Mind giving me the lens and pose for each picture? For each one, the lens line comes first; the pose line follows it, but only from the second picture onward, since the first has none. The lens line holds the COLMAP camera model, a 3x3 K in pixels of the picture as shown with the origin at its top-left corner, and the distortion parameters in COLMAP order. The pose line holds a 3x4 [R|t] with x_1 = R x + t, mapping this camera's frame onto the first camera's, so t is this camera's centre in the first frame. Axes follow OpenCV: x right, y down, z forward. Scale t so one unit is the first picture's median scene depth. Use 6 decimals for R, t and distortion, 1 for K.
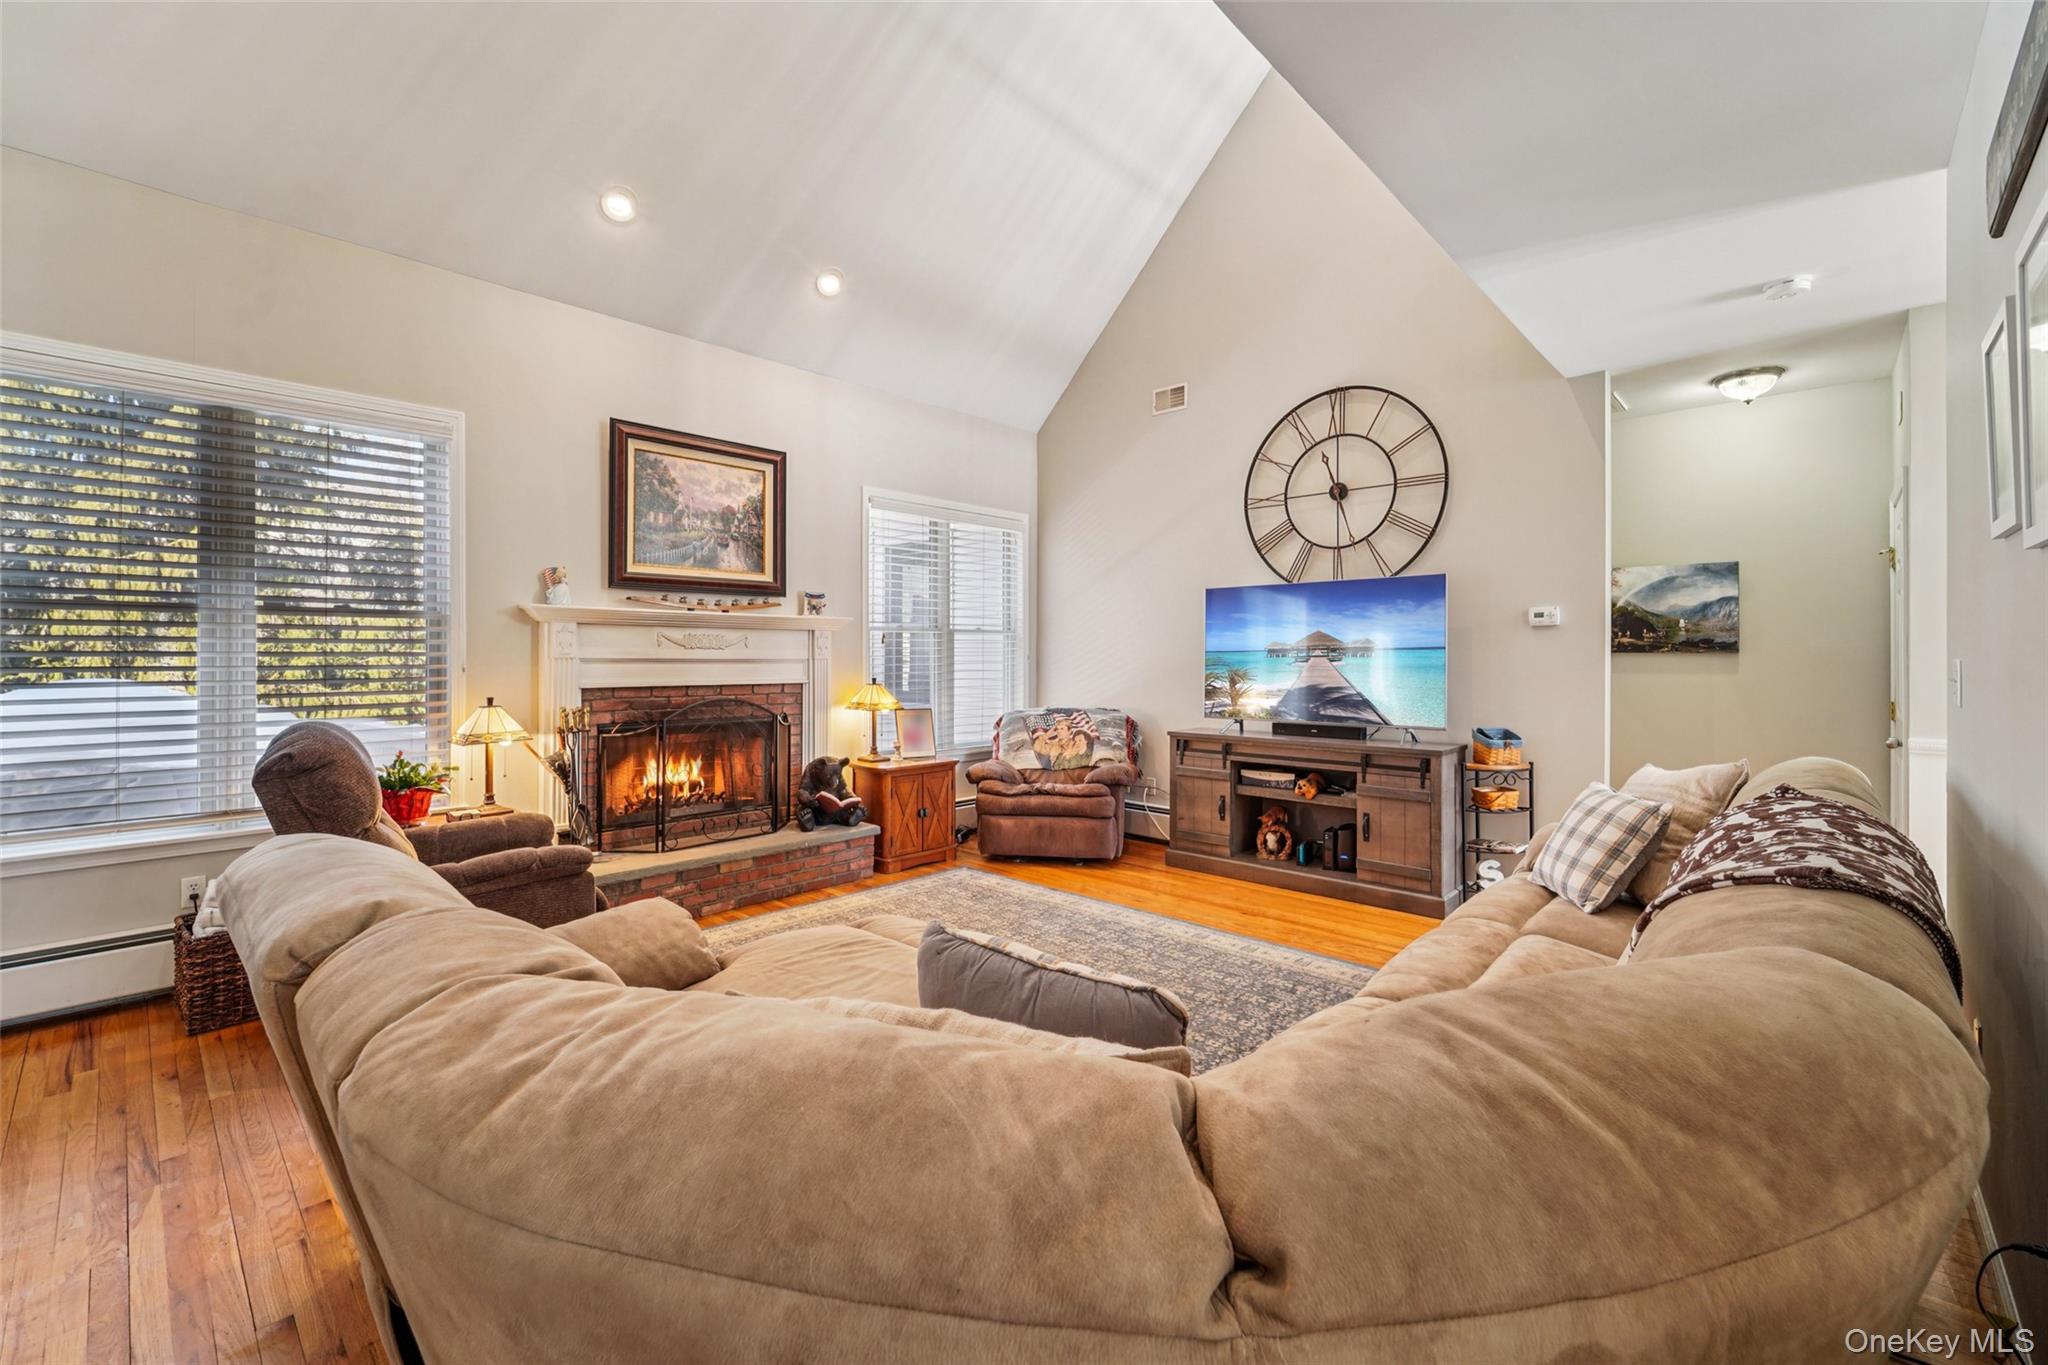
lens RADIAL K [[849.7, 0, 1007.8], [0, 849.7, 644.4], [0, 0, 1]] dist [0.009354, -0.002633]
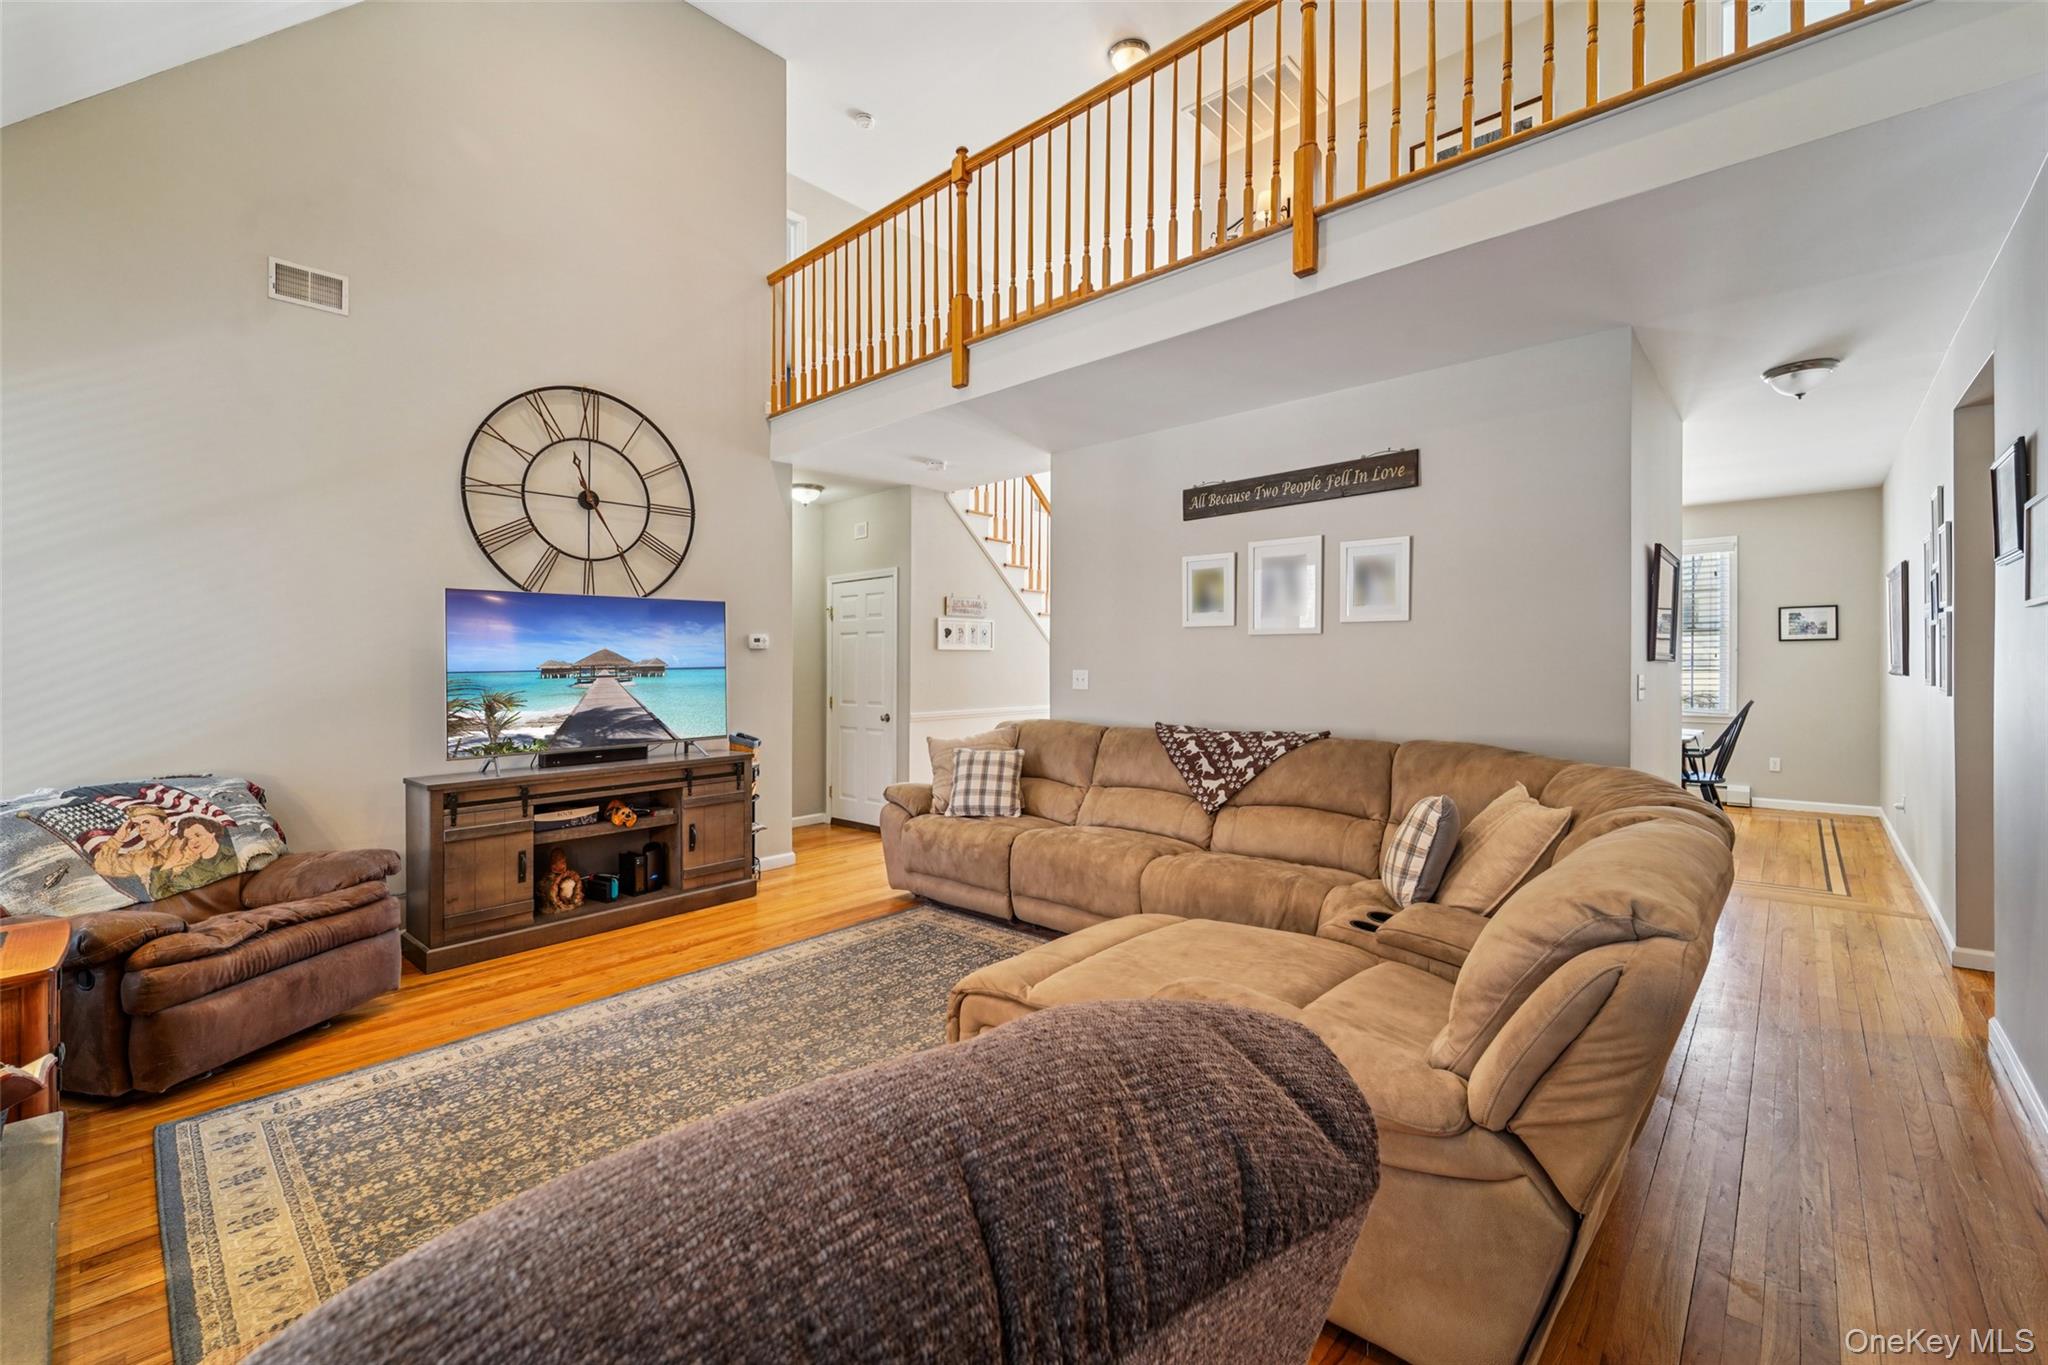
lens RADIAL K [[849.7, 0, 1021.7], [0, 849.7, 674.8], [0, 0, 1]] dist [0.009354, -0.002633]
pose [[-0.027246, -0.011536, 0.999562, -0.631329], [-0.001724, 0.999932, 0.011493, 0.001321], [-0.999627, -0.001410, -0.027264, 0.617902]]
